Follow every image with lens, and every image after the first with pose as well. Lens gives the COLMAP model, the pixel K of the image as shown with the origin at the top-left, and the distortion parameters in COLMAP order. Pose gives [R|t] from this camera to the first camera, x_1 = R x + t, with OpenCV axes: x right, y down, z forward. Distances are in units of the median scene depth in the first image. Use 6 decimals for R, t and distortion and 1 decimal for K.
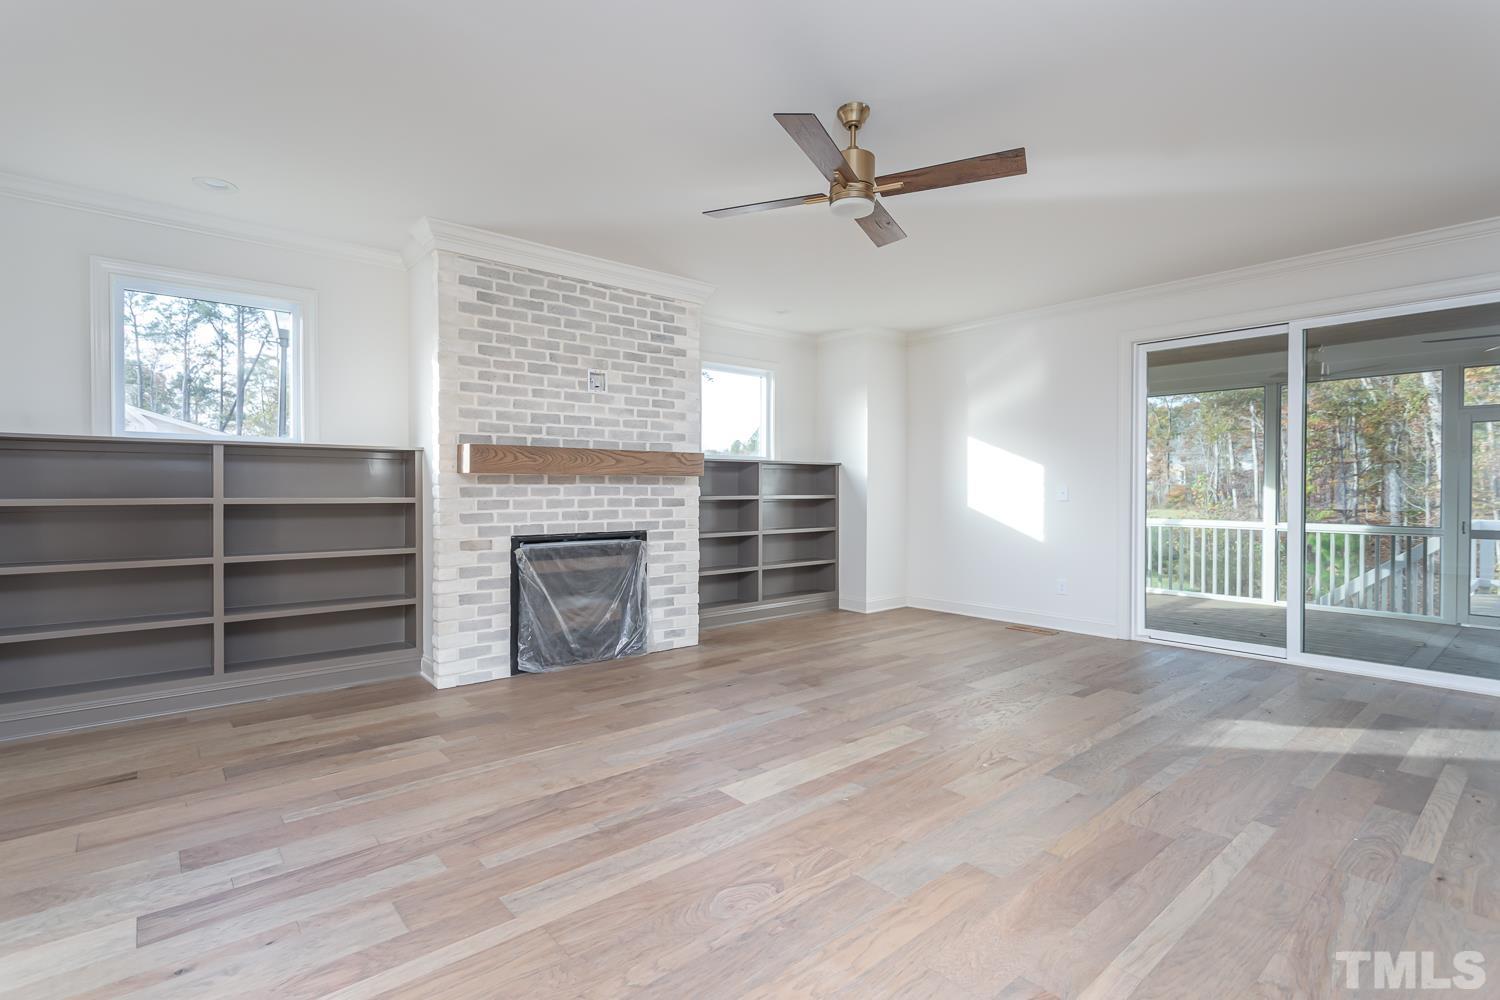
lens RADIAL K [[722.7, 0, 744.9], [0, 722.7, 491.8], [0, 0, 1]] dist [0.003254, -0.000838]
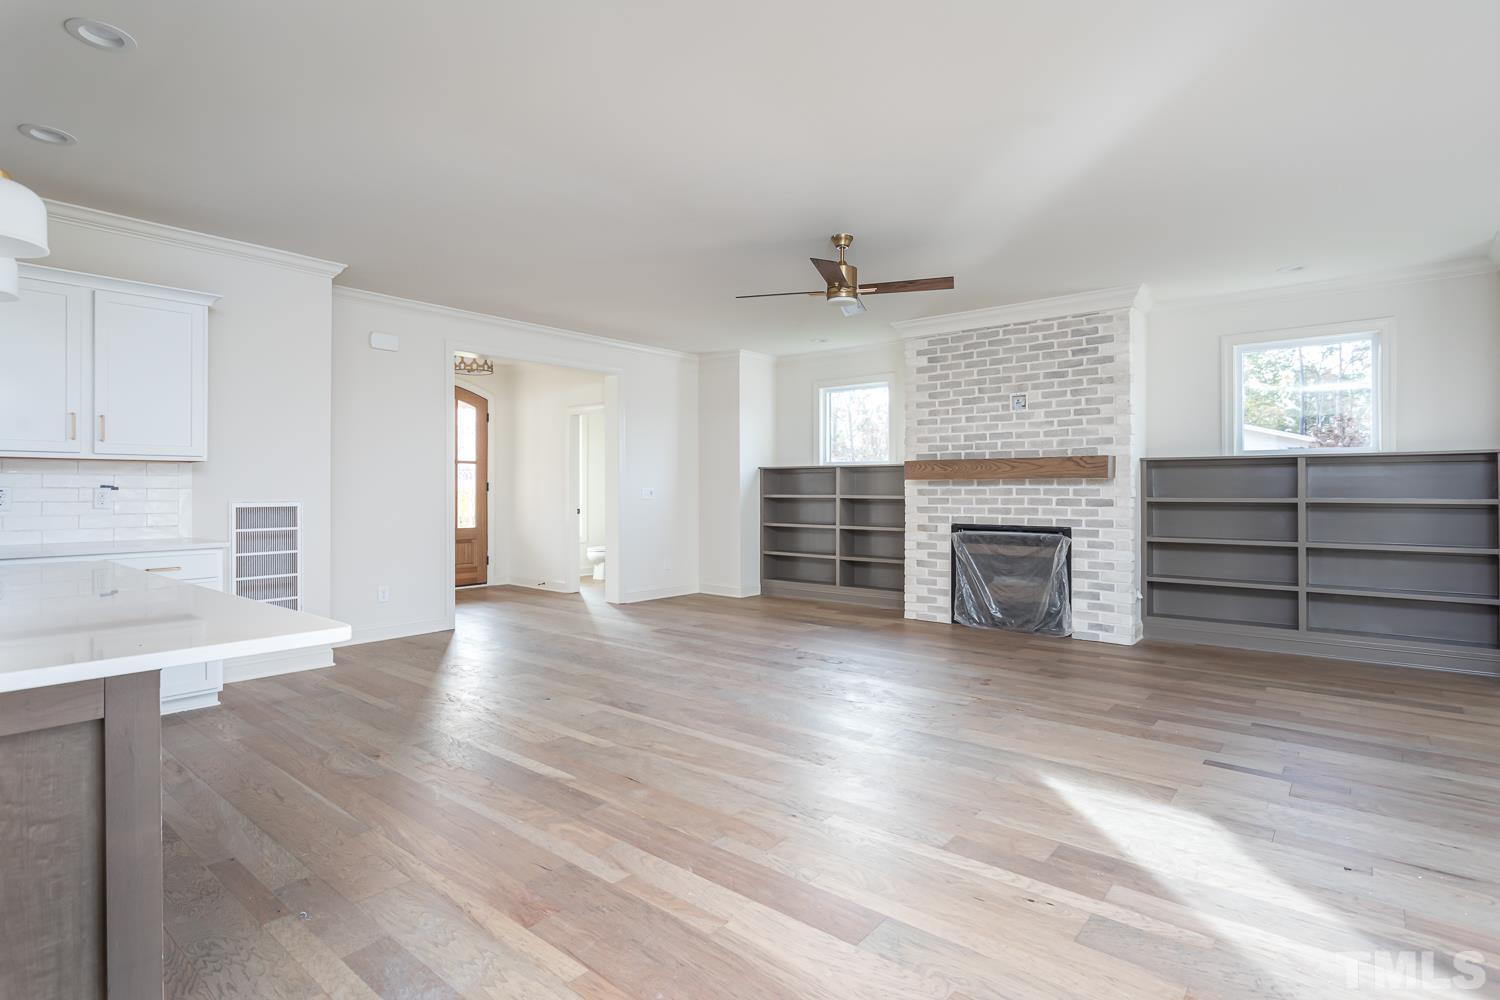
lens RADIAL K [[722.7, 0, 754.1], [0, 722.7, 494.3], [0, 0, 1]] dist [0.003254, -0.000838]
pose [[0.188628, -0.002879, -0.982044, 0.925428], [-0.012580, 0.999907, -0.005348, 0.015665], [0.981968, 0.013363, 0.188574, 0.334578]]
